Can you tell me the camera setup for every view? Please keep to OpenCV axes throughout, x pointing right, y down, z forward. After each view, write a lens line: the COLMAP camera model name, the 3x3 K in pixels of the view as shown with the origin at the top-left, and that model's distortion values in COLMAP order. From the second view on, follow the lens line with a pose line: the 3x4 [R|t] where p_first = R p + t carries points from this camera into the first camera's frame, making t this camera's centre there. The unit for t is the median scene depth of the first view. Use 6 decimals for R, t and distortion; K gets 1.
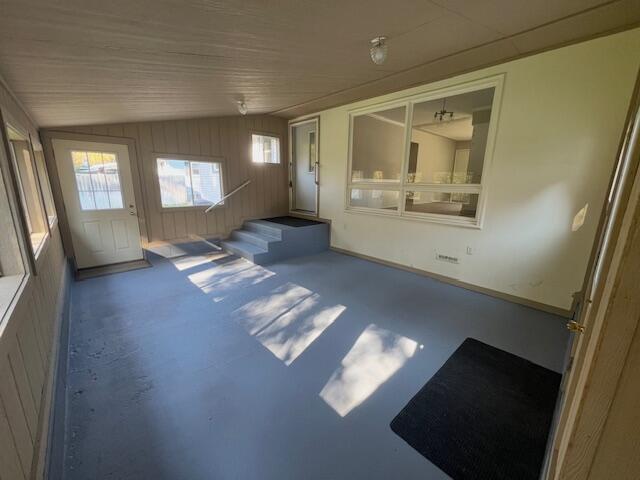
lens RADIAL K [[256.1, 0, 319.8], [0, 256.1, 237.6], [0, 0, 1]] dist [0.001096, 0.000101]
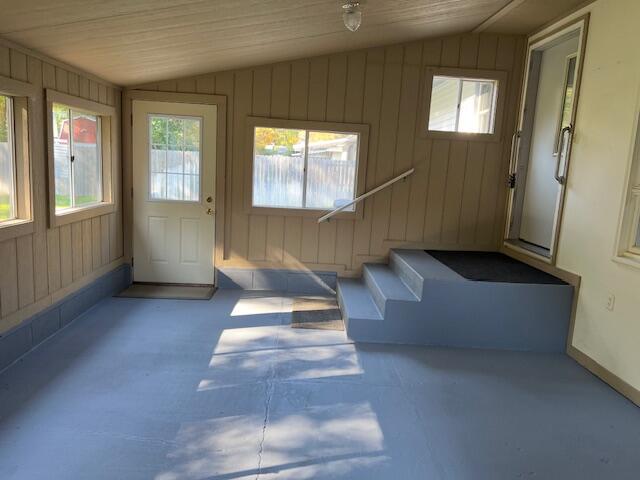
lens RADIAL K [[492.1, 0, 320.8], [0, 492.1, 229.9], [0, 0, 1]] dist [0.052913, -0.002325]
pose [[0.764177, 0.115673, -0.634549, 0.240158], [-0.182343, 0.982400, -0.040511, -0.043519], [0.618695, 0.146663, 0.771820, 0.210709]]
